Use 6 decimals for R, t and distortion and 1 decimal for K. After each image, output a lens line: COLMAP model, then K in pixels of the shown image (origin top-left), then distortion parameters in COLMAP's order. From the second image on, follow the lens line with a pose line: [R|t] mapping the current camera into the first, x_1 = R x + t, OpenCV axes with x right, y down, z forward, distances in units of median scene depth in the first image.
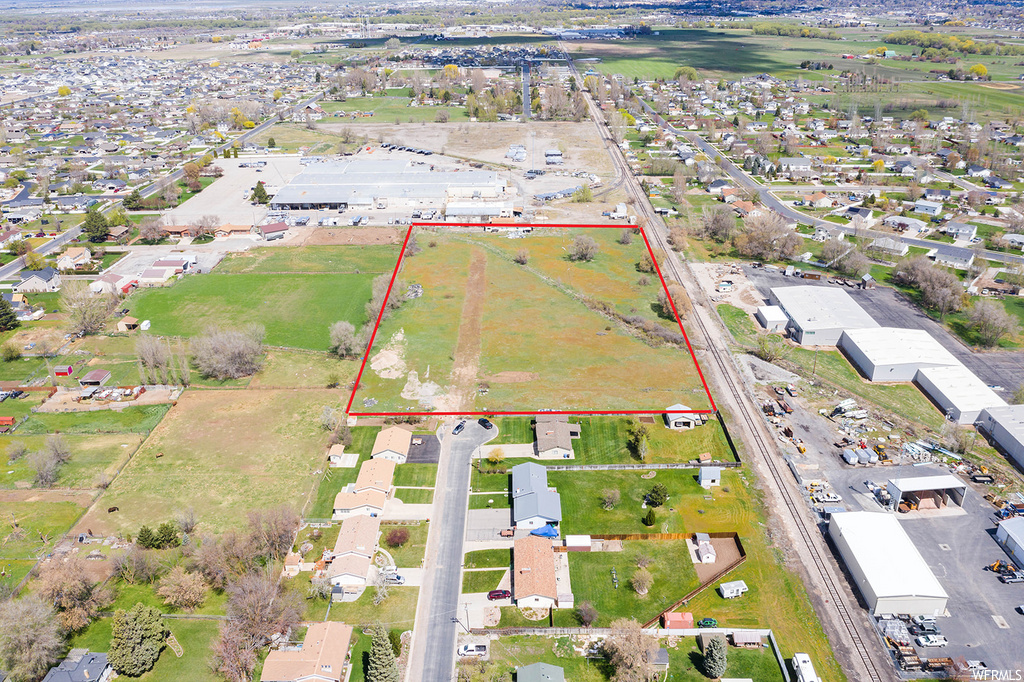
lens RADIAL K [[805.8, 0, 512.0], [0, 805.8, 341.0], [0, 0, 1]] dist [-0.024116, 0.000662]
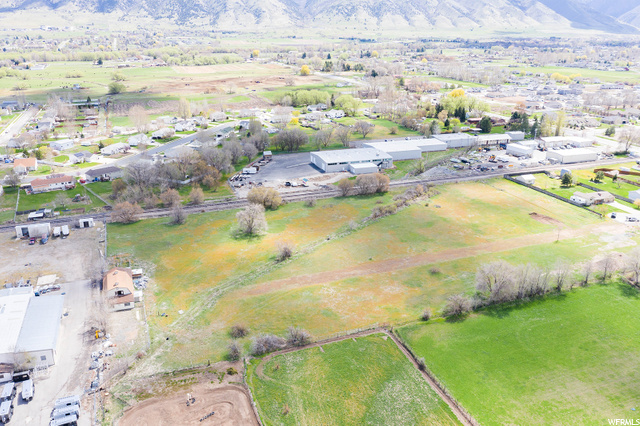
lens RADIAL K [[520.1, 0, 320.0], [0, 520.1, 213.0], [0, 0, 1]] dist [-0.028777, 0.006696]
pose [[-0.366475, -0.312402, 0.876414, -0.557371], [0.372864, 0.813691, 0.445959, -0.444705], [-0.852448, 0.490216, -0.181714, 1.329044]]
